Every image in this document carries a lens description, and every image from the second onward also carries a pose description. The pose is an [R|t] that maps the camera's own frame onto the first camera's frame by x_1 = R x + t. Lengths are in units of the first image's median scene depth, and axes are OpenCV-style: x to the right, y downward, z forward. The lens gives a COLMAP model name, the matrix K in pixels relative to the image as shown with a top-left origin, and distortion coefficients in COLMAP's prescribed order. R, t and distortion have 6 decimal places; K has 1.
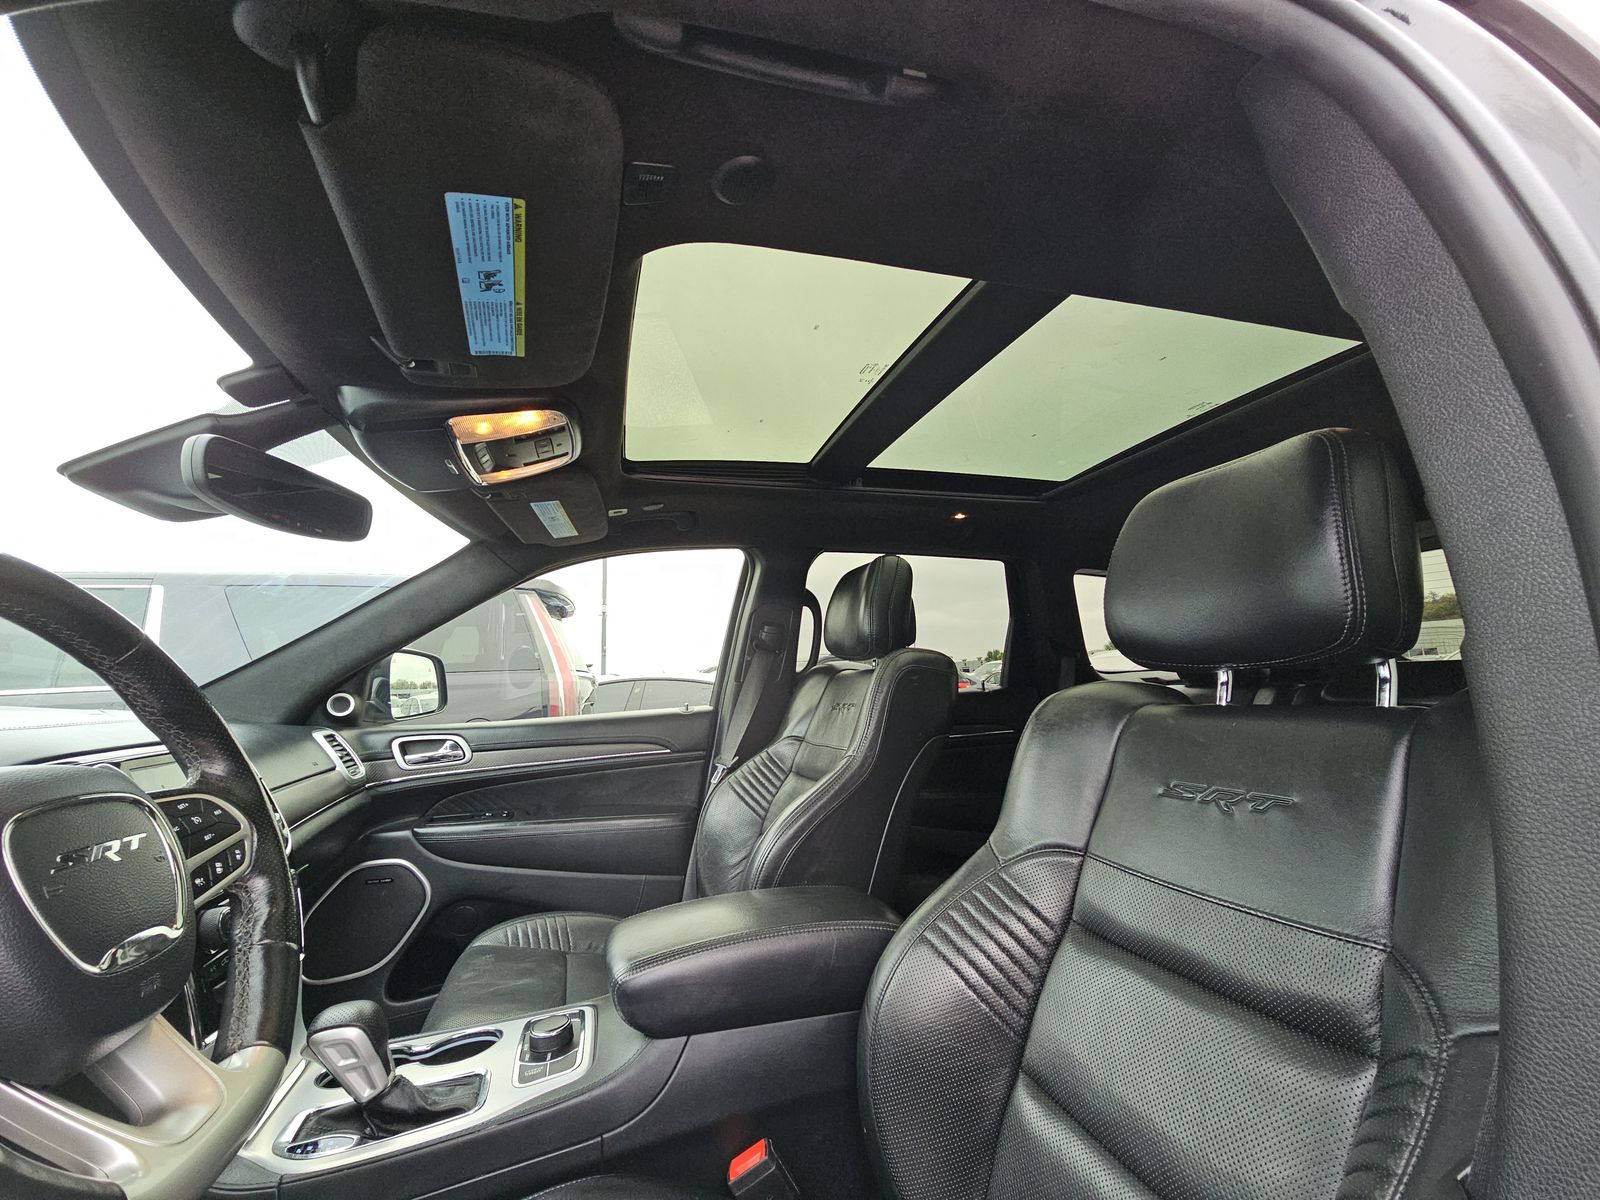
lens RADIAL K [[647.3, 0, 793.9], [0, 647.3, 596.9], [0, 0, 1]] dist [0.000616, -0.004689]
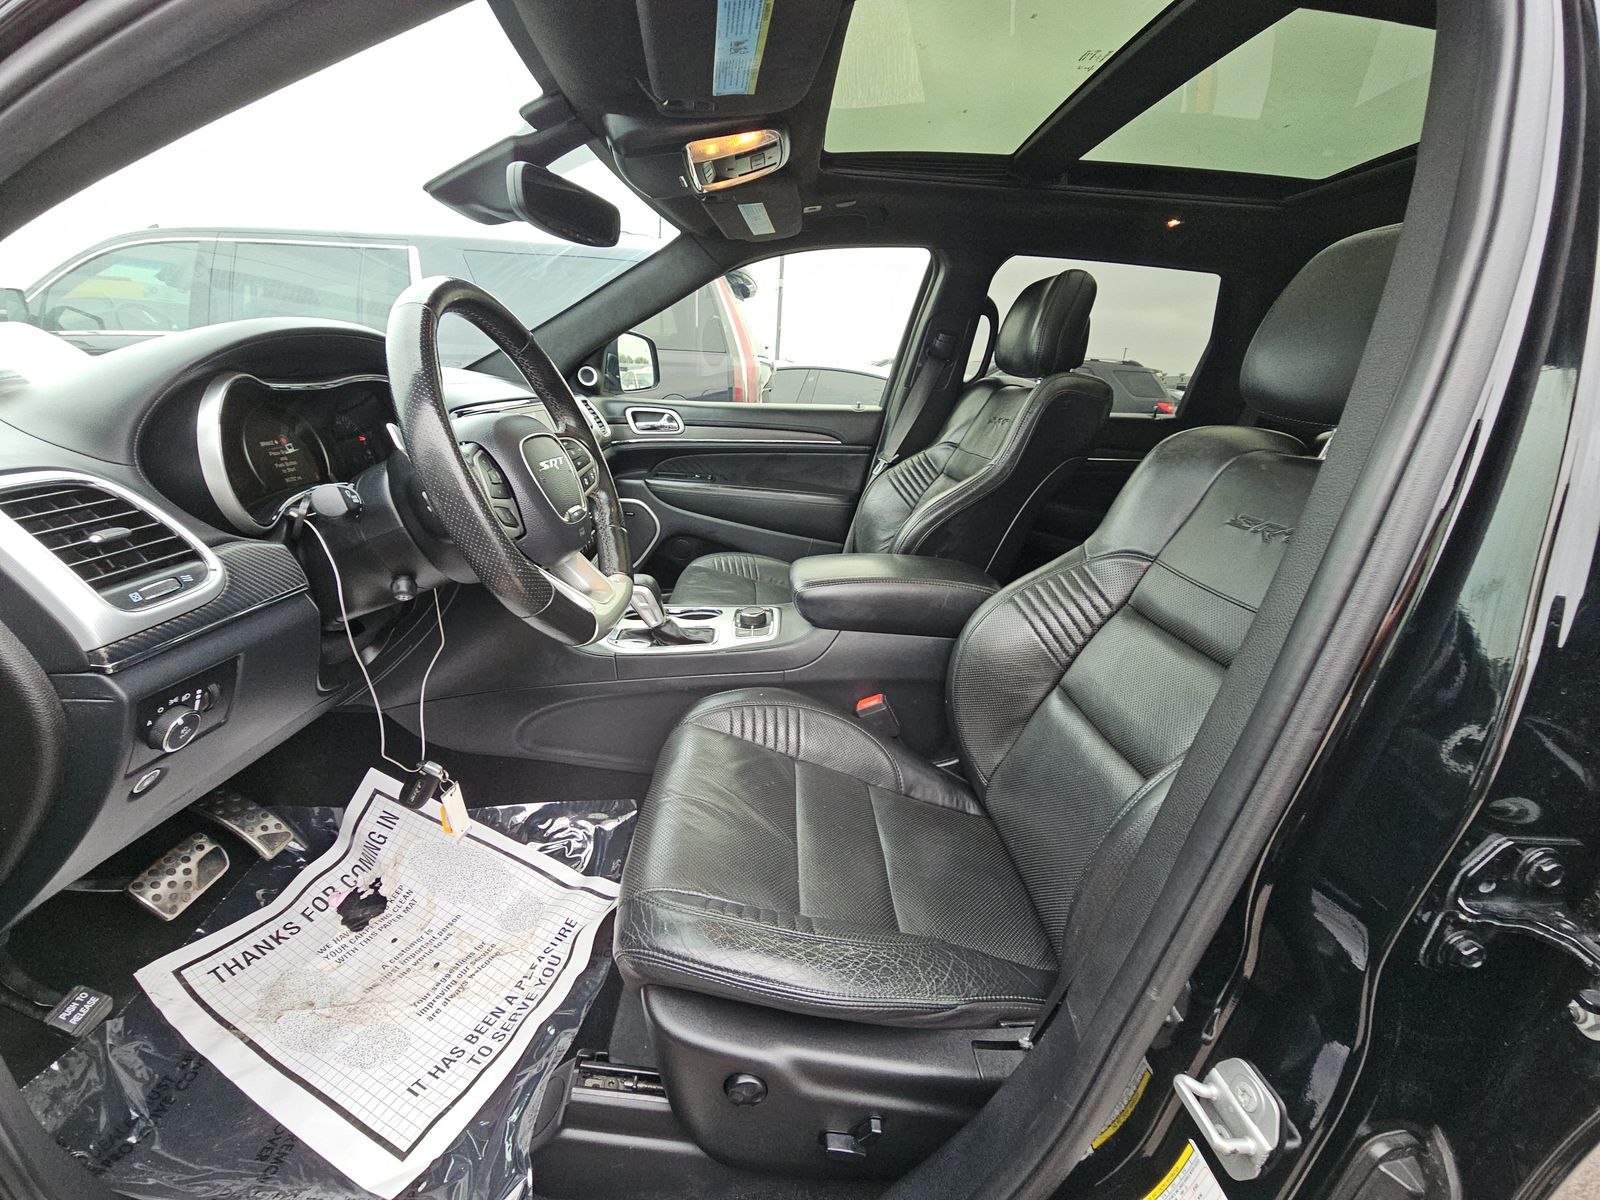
lens RADIAL K [[647.3, 0, 793.9], [0, 647.3, 596.9], [0, 0, 1]] dist [0.000616, -0.004689]
pose [[0.963085, 0.165272, -0.212492, 0.030309], [-0.053287, 0.890774, 0.451311, -0.052946], [0.263872, -0.423328, 0.866698, -0.219528]]
